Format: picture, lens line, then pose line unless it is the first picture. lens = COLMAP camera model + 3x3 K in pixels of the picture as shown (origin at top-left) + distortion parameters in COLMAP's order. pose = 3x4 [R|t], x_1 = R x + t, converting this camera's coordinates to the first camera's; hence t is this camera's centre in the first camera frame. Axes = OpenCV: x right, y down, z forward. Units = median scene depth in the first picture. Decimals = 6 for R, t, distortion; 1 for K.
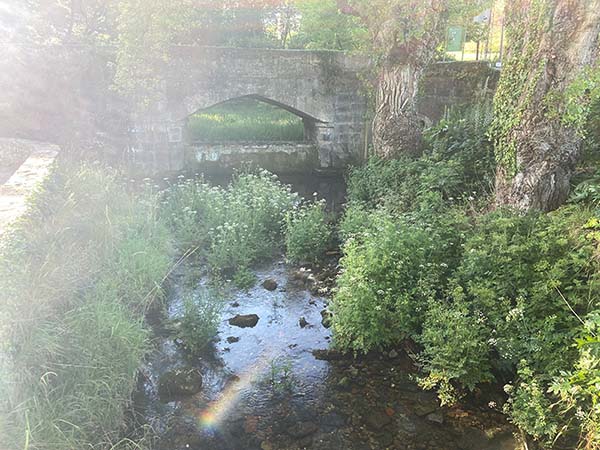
lens RADIAL K [[421.7, 0, 300.0], [0, 421.7, 225.0], [0, 0, 1]] dist [0.004008, -0.024007]
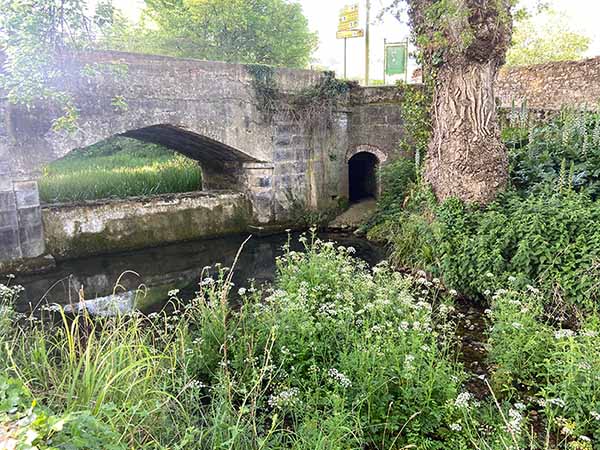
lens RADIAL K [[421.7, 0, 300.0], [0, 421.7, 225.0], [0, 0, 1]] dist [0.004008, -0.024007]
pose [[0.897202, -0.111955, 0.427195, -0.205184], [0.157341, 0.984891, -0.072339, -0.072388], [-0.412642, 0.132118, 0.901261, 0.328537]]
